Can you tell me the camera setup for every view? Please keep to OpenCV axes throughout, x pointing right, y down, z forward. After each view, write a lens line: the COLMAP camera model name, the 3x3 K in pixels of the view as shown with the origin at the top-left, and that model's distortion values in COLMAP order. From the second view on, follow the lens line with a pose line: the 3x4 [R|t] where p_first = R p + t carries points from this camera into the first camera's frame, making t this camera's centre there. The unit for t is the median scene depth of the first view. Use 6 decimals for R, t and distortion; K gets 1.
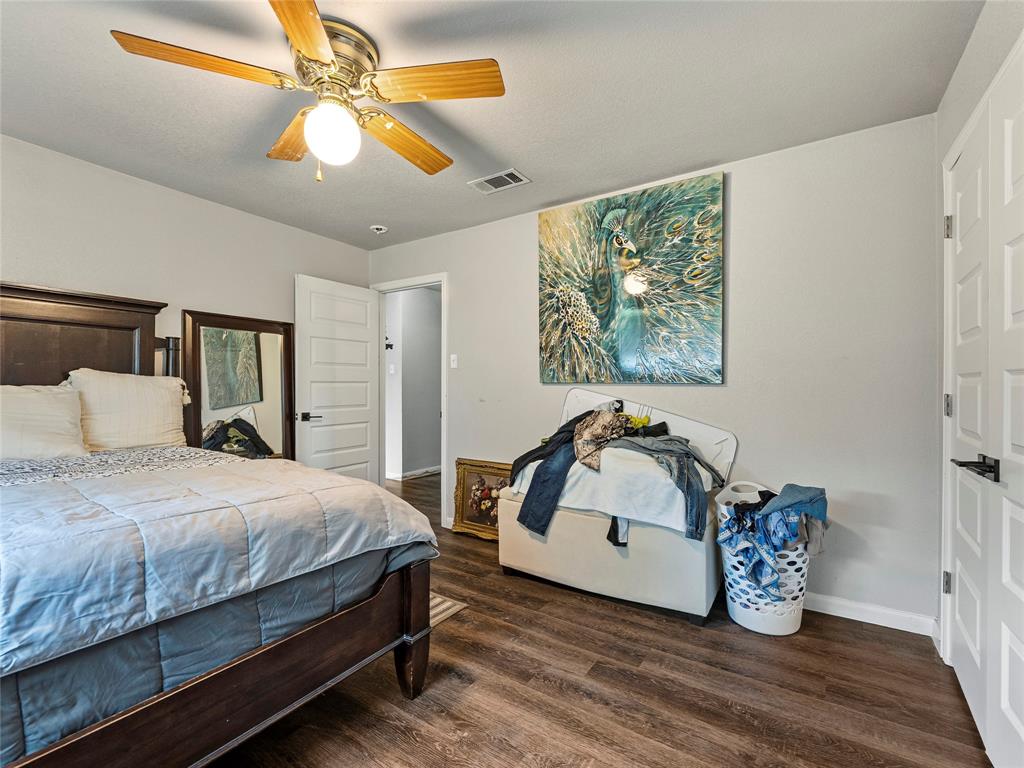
lens RADIAL K [[460.9, 0, 513.2], [0, 460.9, 388.1], [0, 0, 1]] dist [0.000226, -0.000775]
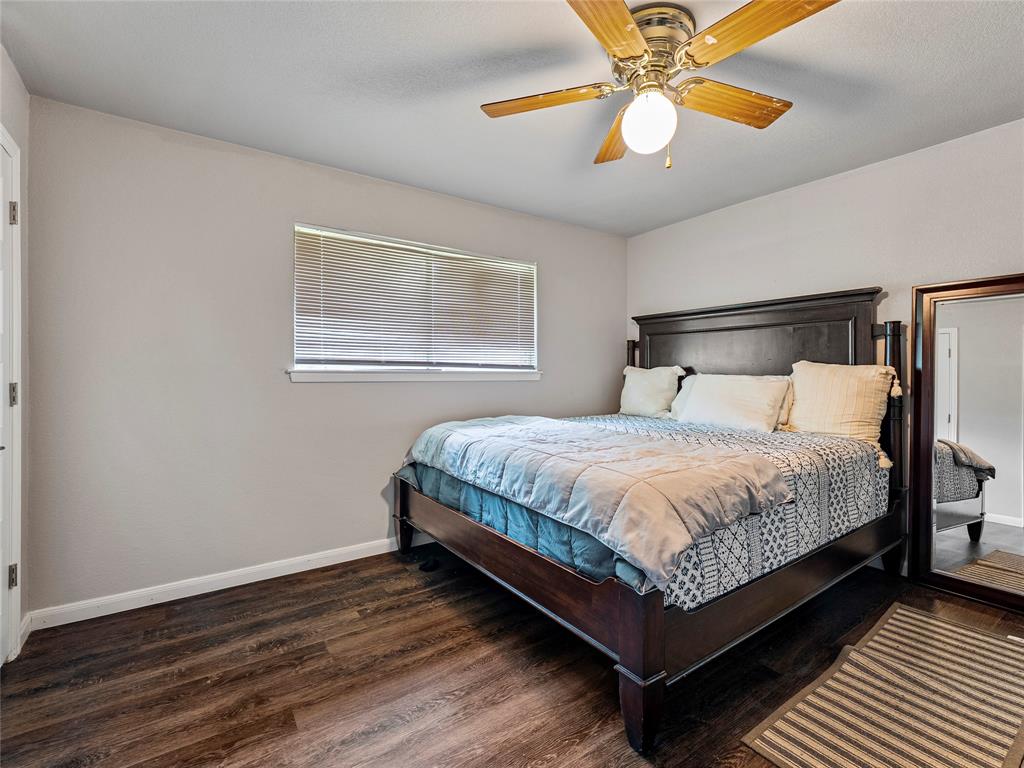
lens RADIAL K [[460.9, 0, 516.1], [0, 460.9, 379.3], [0, 0, 1]] dist [0.000226, -0.000775]
pose [[-0.368021, 0.002519, -0.929814, 0.846894], [-0.003224, 0.999987, 0.003985, 0.003045], [0.929812, 0.004465, -0.368008, 1.465543]]
